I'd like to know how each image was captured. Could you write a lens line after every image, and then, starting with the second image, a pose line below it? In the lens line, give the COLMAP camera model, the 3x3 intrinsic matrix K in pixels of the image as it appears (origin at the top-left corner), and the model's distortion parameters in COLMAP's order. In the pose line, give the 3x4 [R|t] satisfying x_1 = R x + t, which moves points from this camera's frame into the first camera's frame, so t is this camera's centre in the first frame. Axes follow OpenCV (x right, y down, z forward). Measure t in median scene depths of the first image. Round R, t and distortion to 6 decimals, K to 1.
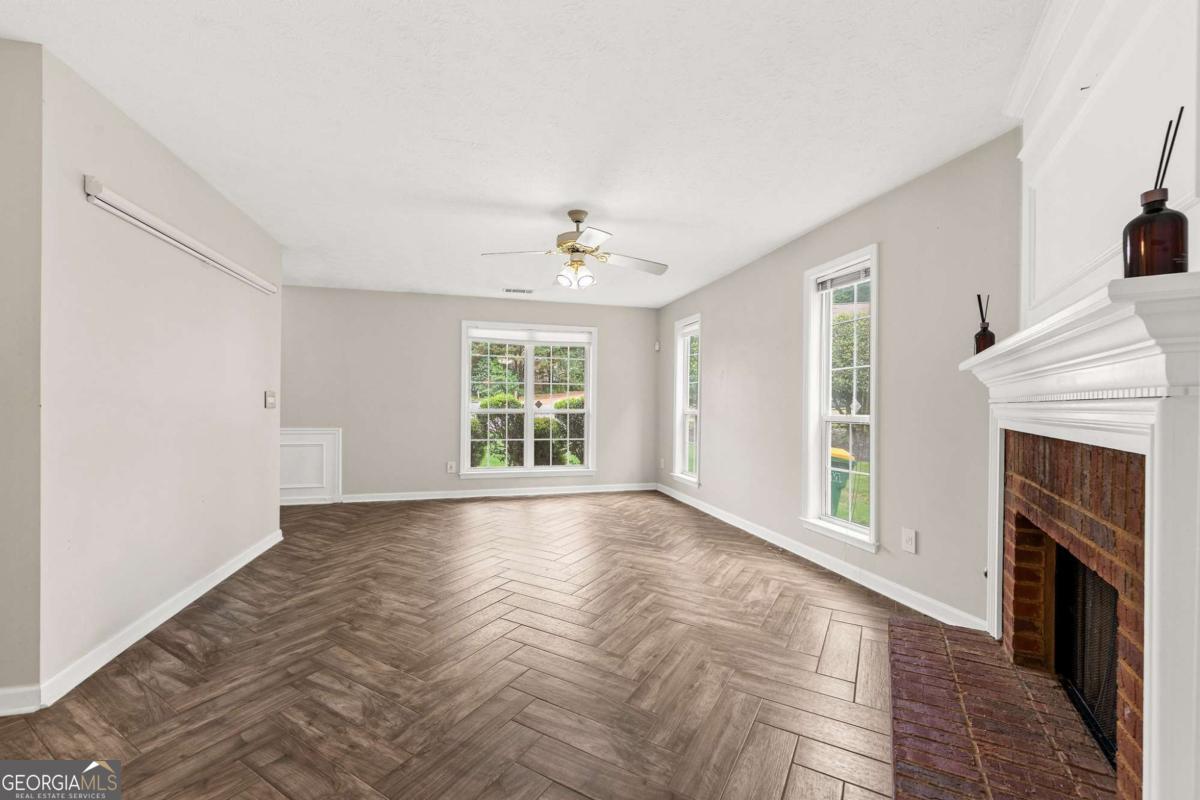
lens RADIAL K [[489.1, 0, 599.8], [0, 489.1, 408.5], [0, 0, 1]] dist [0.000650, 0.000023]
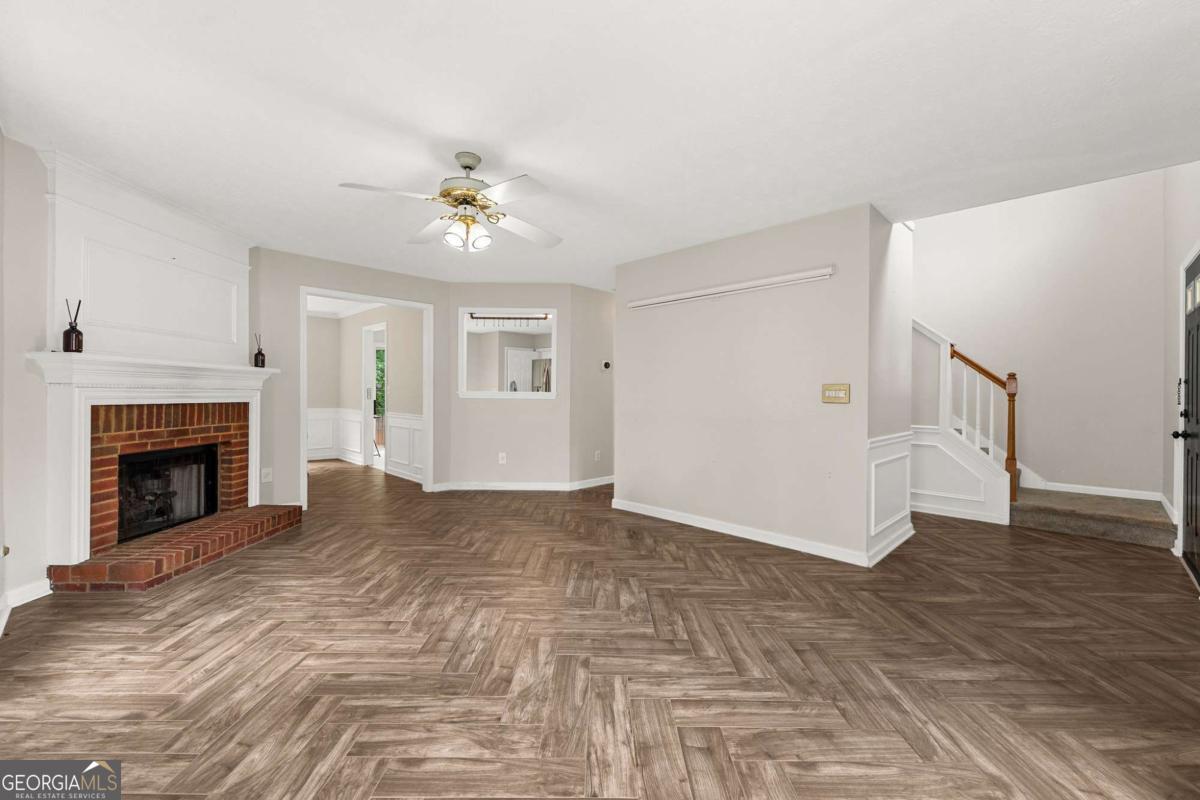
lens RADIAL K [[489.1, 0, 599.8], [0, 489.1, 408.5], [0, 0, 1]] dist [0.000650, 0.000023]
pose [[-0.861795, 0.000208, -0.507256, 0.176930], [-0.016180, 0.999480, 0.027898, -0.008952], [0.506998, 0.032250, -0.861343, 1.919494]]
